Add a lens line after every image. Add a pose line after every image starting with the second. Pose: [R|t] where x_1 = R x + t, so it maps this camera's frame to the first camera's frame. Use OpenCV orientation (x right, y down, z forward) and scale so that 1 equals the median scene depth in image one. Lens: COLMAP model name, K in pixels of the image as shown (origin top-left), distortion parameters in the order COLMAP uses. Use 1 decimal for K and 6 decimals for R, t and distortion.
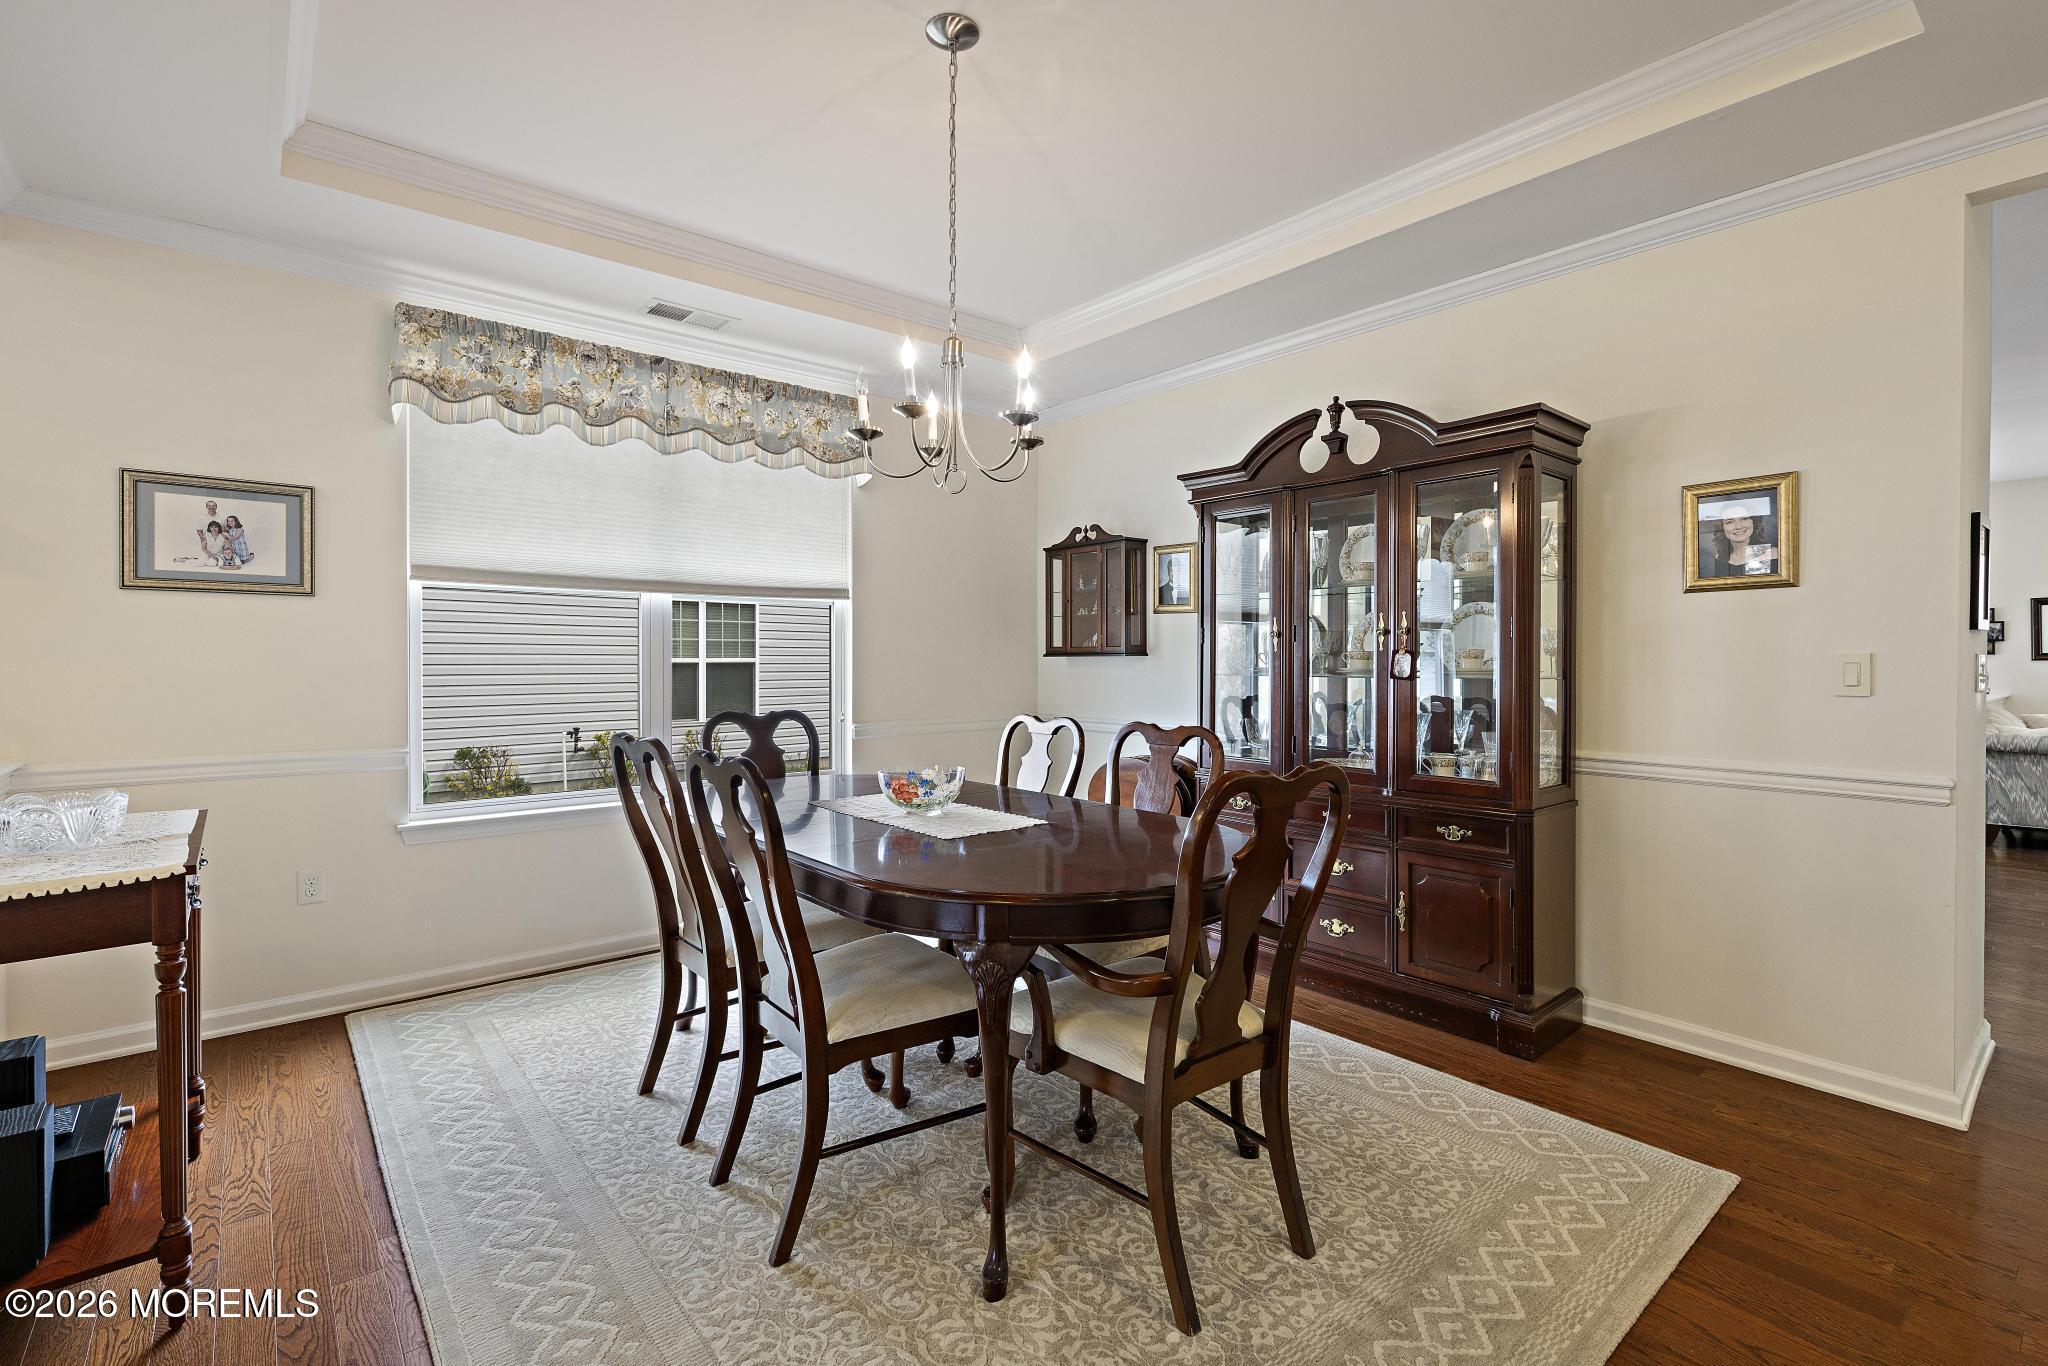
lens RADIAL K [[931.5, 0, 1022.3], [0, 931.5, 669.0], [0, 0, 1]] dist [0.006696, 0.000293]
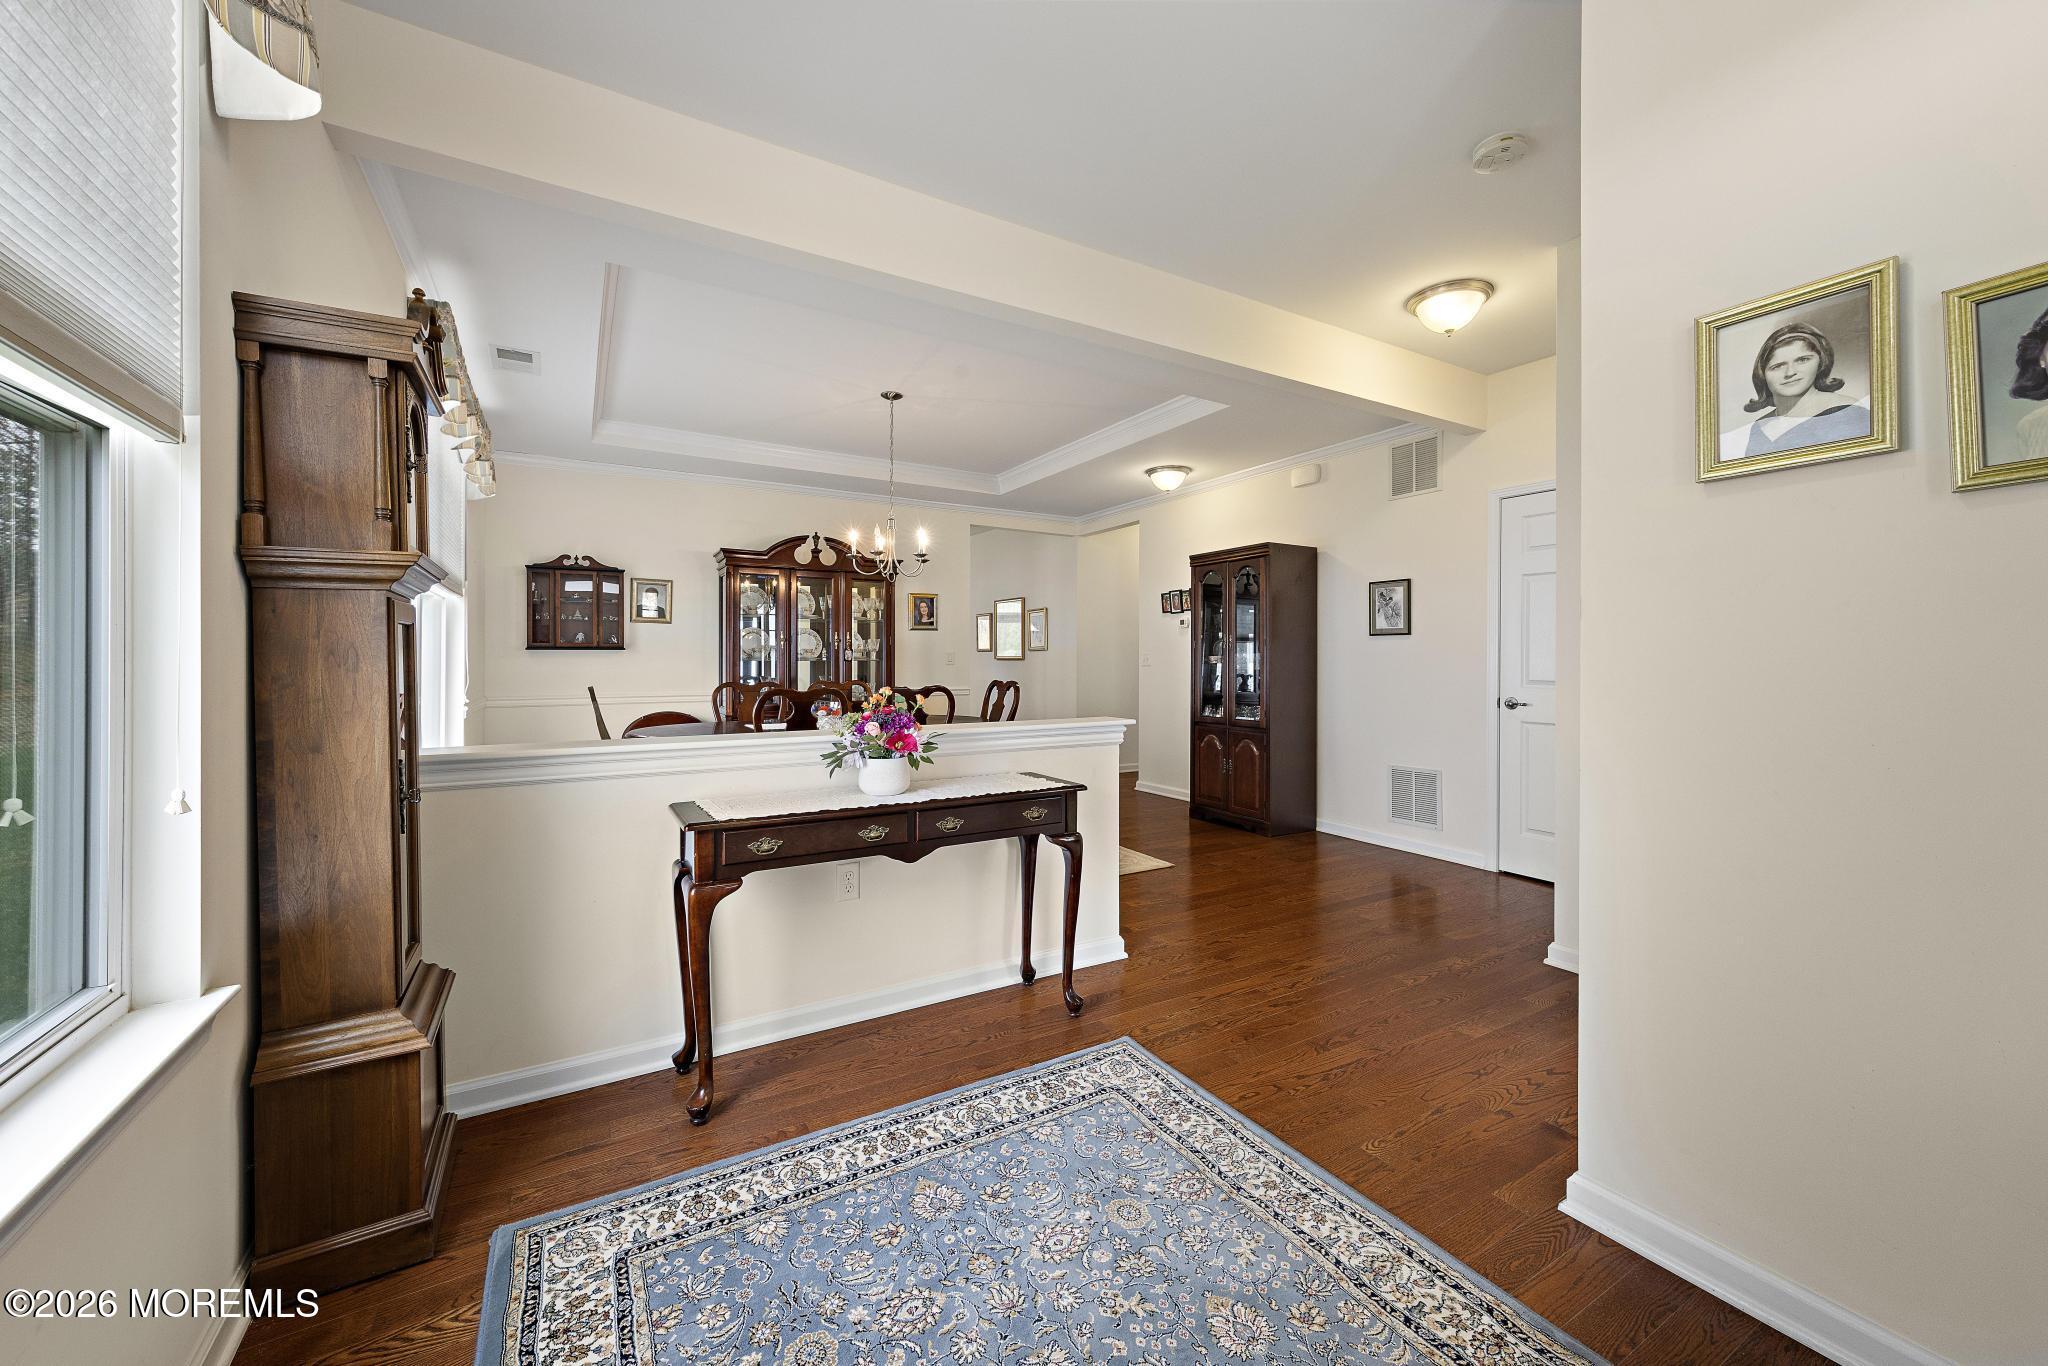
lens RADIAL K [[787.4, 0, 1024.9], [0, 787.4, 669.9], [0, 0, 1]] dist [0.007058, 0.000152]
pose [[0.167539, -0.010303, 0.985812, -1.292680], [0.010869, 0.999904, 0.008603, 0.018074], [-0.985806, 0.009274, 0.167635, 0.199049]]
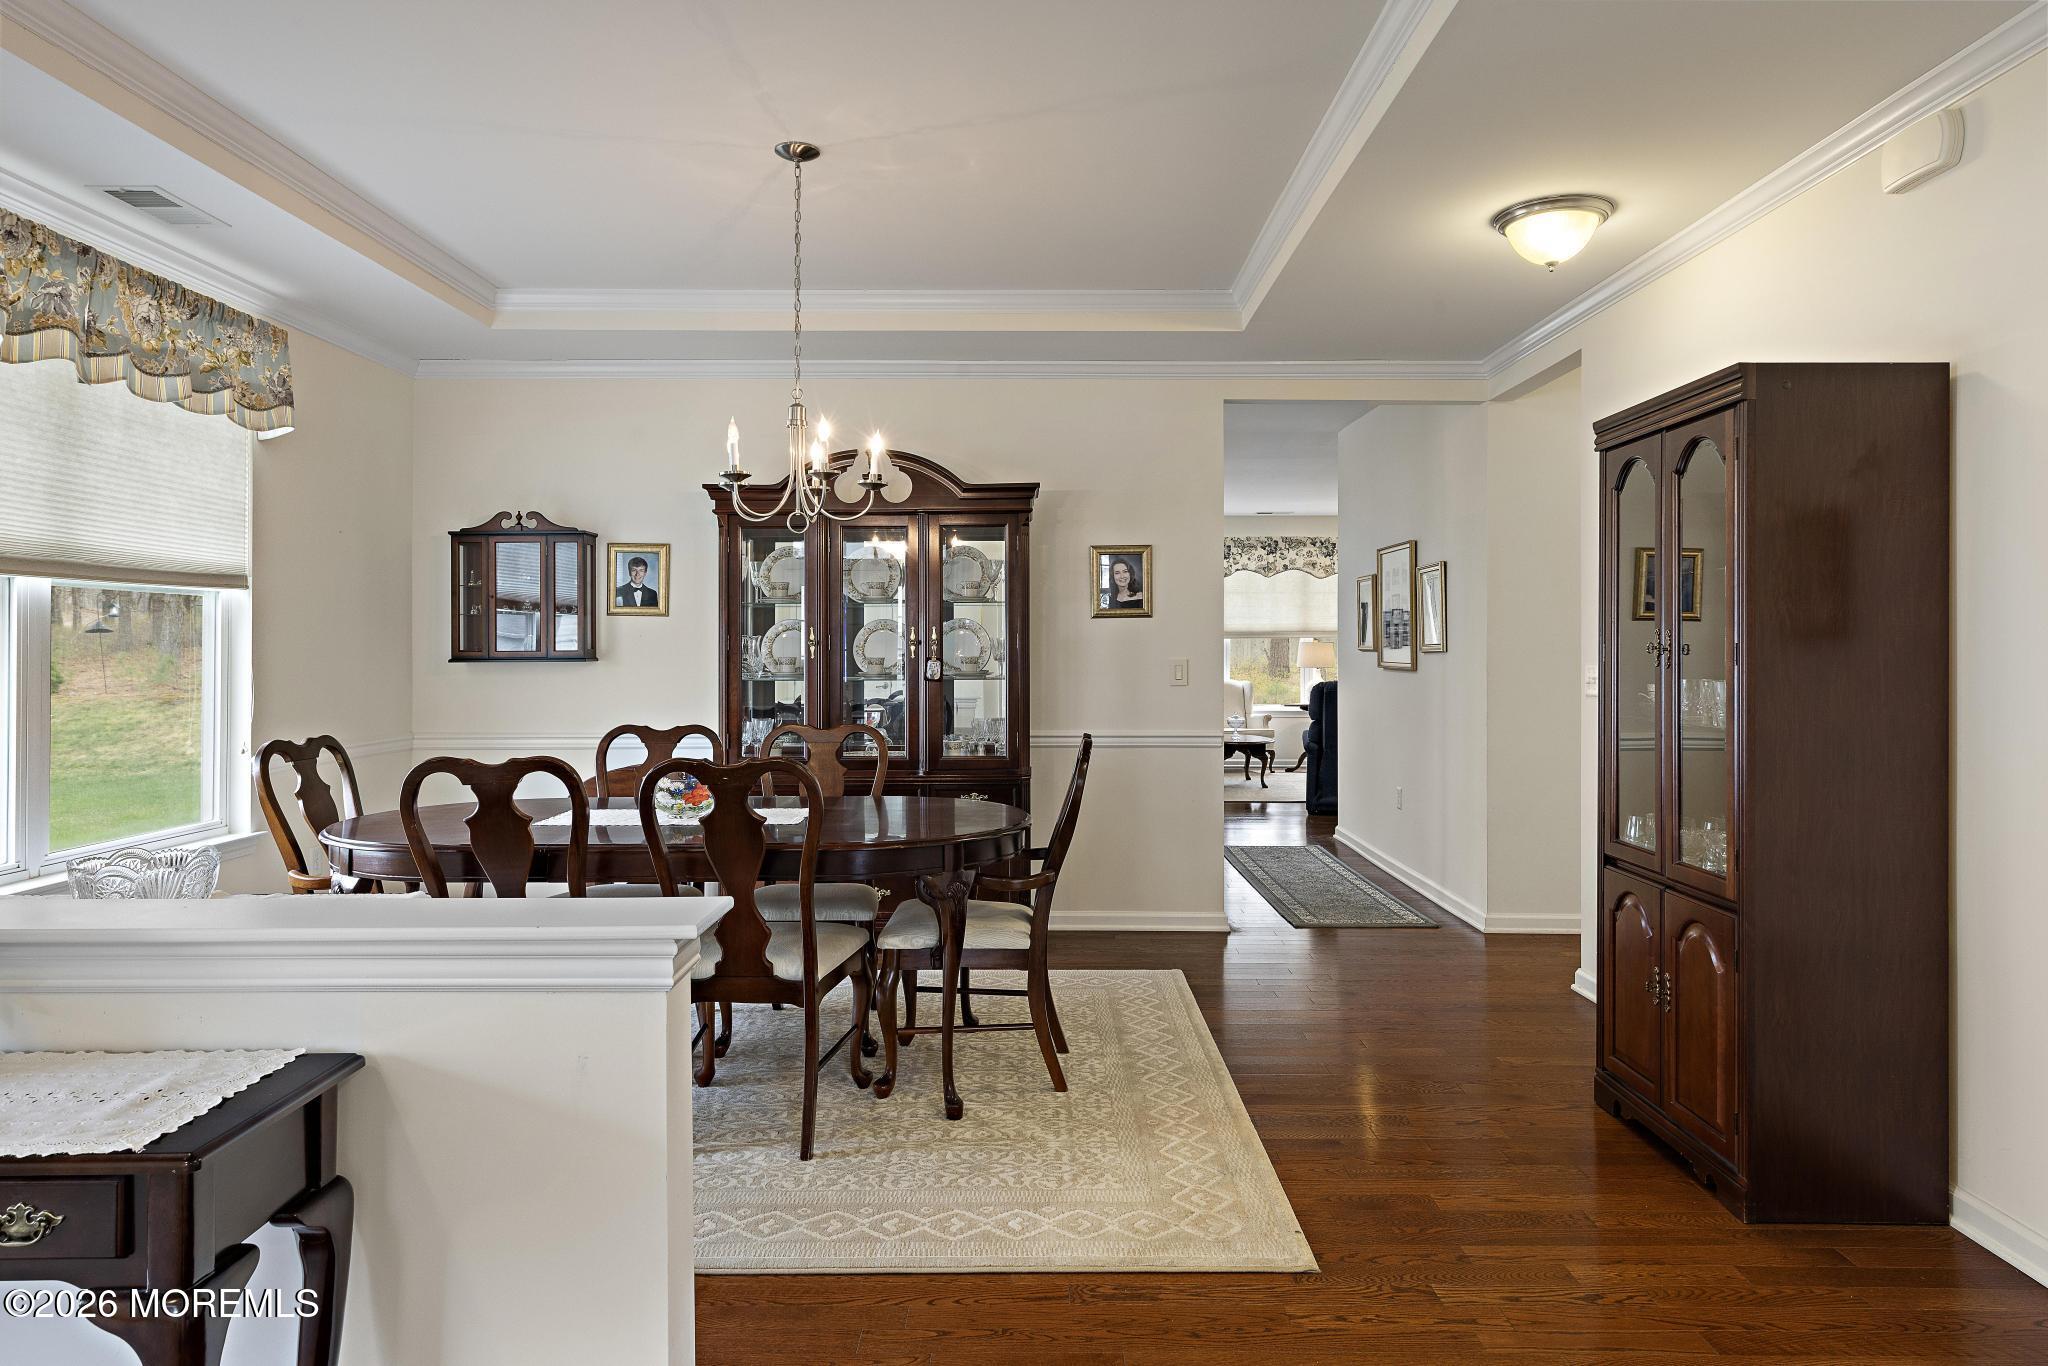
lens RADIAL K [[1276.4, 0, 1028.5], [0, 1276.4, 663.0], [0, 0, 1]] dist [0.009110, 0.005589]
pose [[0.647121, -0.010722, 0.762312, -0.708914], [0.009881, 0.999935, 0.005676, -0.019006], [-0.762324, 0.003860, 0.647184, -0.176655]]
